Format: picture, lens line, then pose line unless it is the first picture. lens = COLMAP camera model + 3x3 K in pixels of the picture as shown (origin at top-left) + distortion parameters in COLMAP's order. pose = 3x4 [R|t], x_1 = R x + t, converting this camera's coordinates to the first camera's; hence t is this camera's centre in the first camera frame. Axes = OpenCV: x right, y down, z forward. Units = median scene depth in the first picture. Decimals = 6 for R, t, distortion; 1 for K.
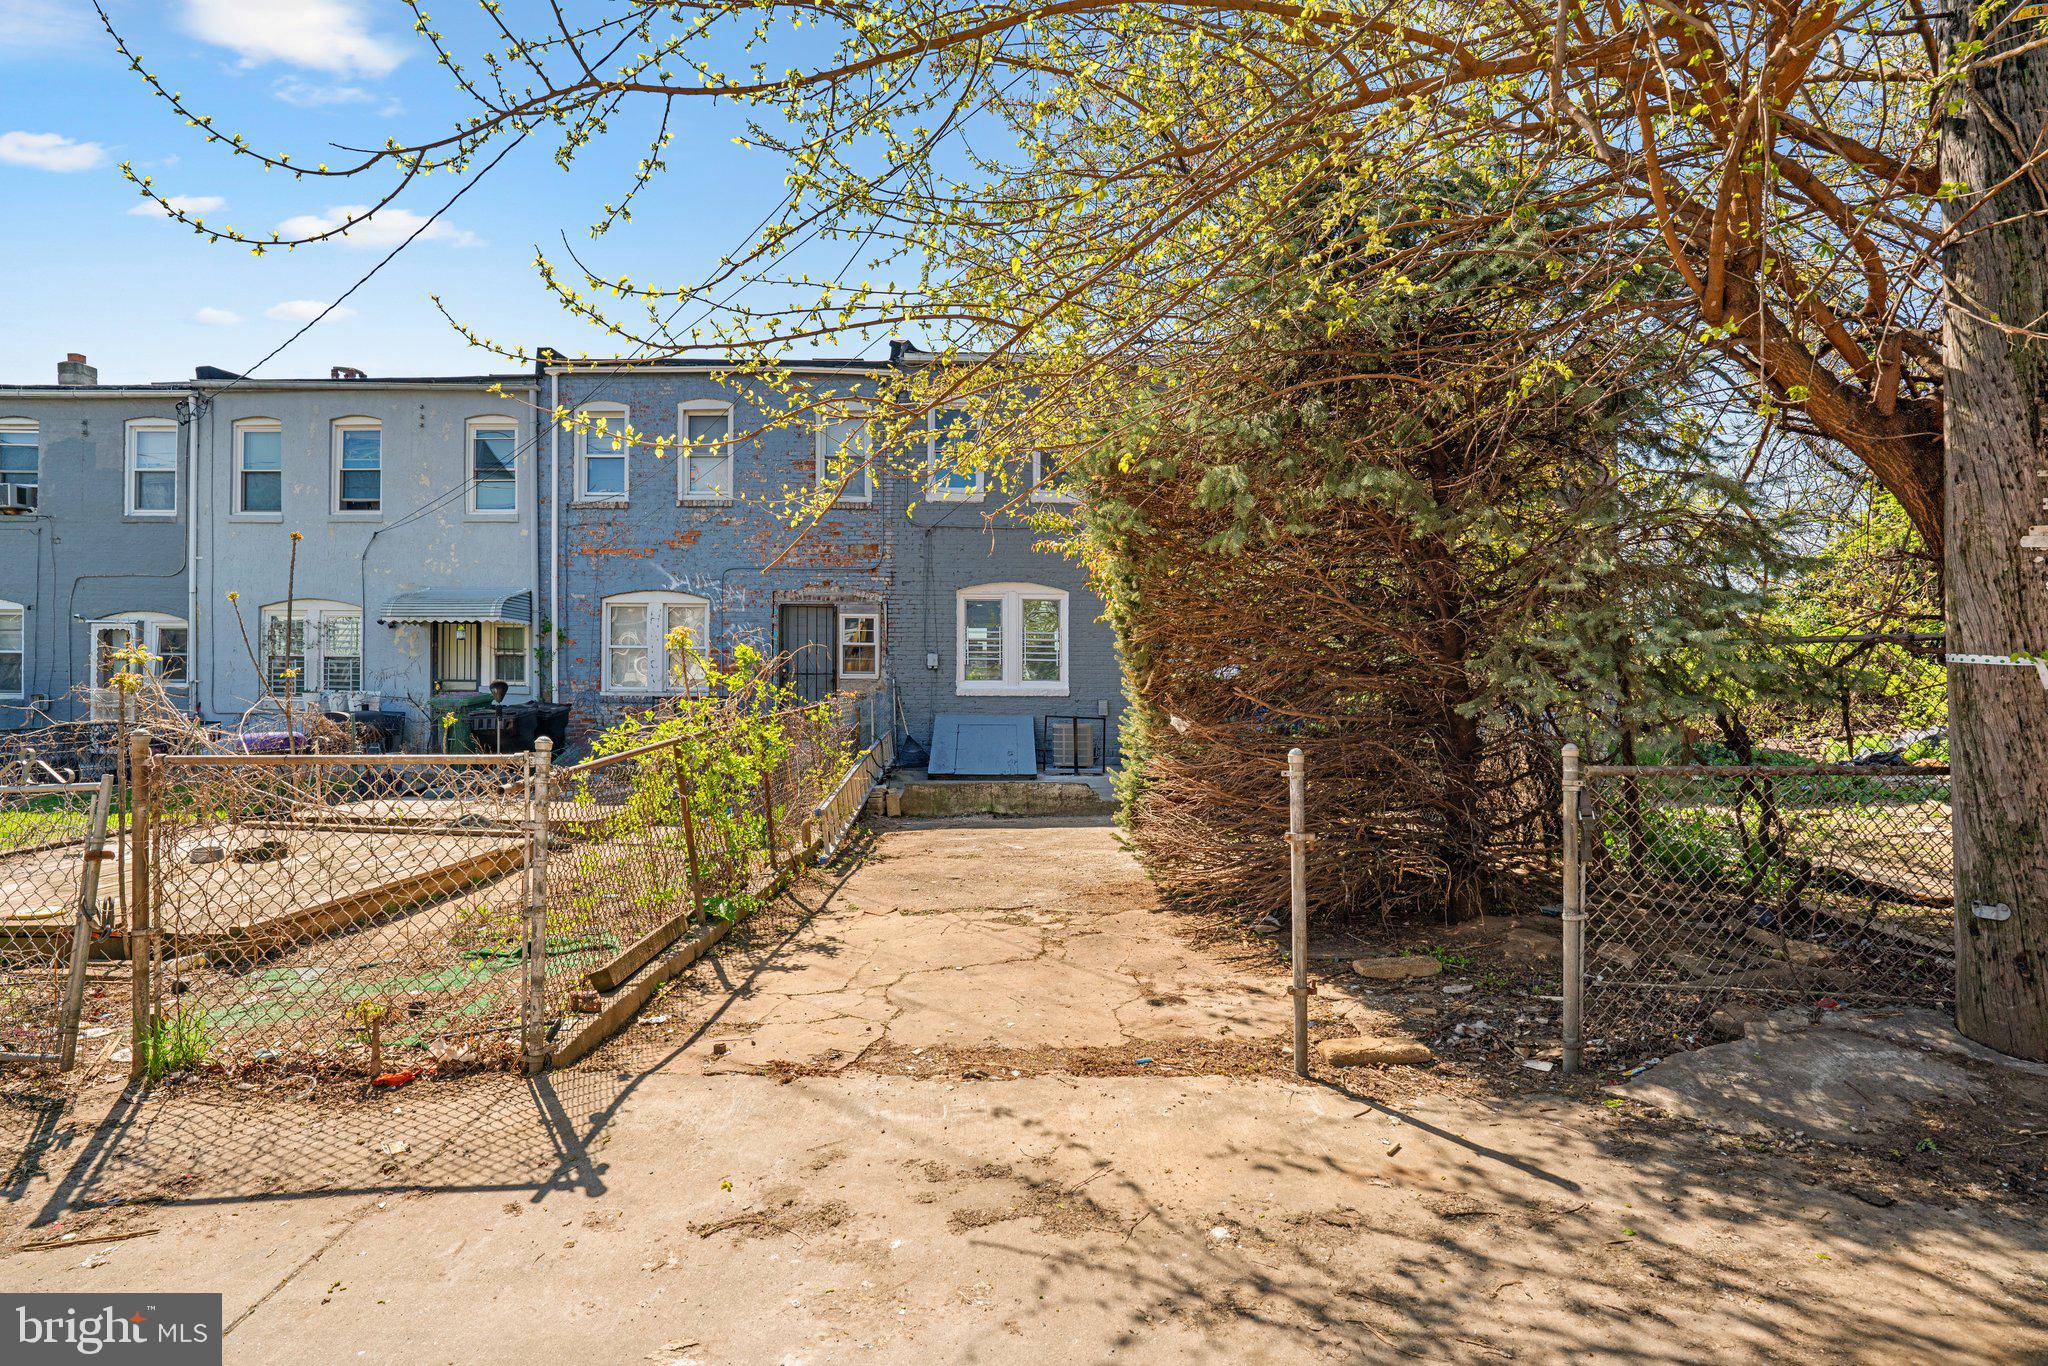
lens RADIAL K [[1007.1, 0, 1019.9], [0, 1007.1, 653.8], [0, 0, 1]] dist [-0.058629, 0.022830]
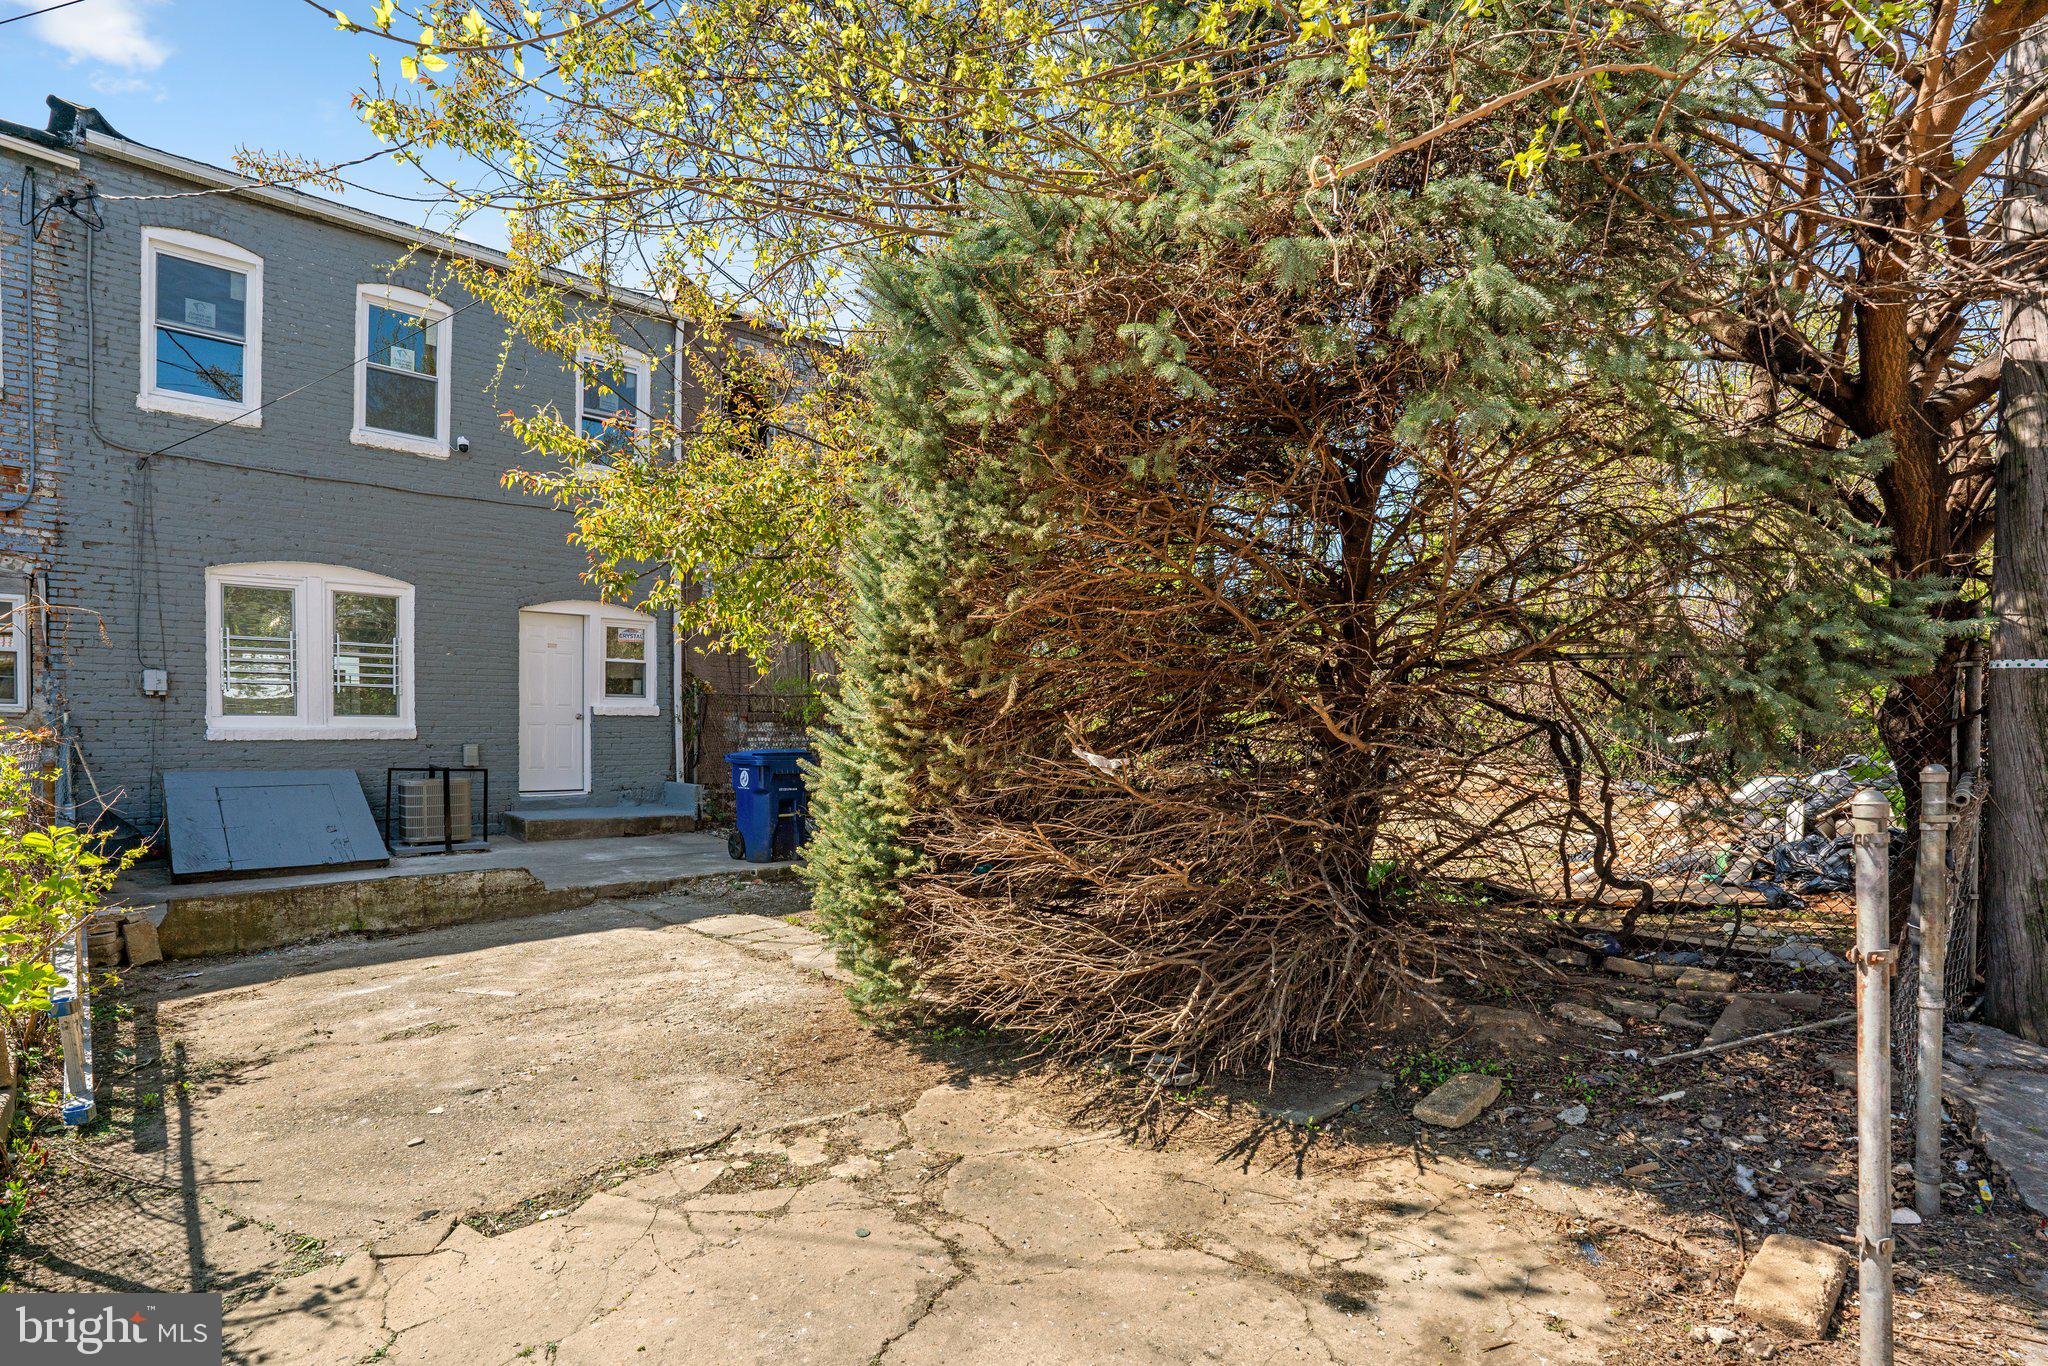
lens RADIAL K [[978.7, 0, 1024.3], [0, 978.7, 730.9], [0, 0, 1]] dist [-0.064994, 0.025872]
pose [[0.722430, -0.008192, 0.691395, -0.329884], [-0.012487, 0.999612, 0.024891, 0.049986], [-0.691331, -0.026615, 0.722048, 0.804812]]
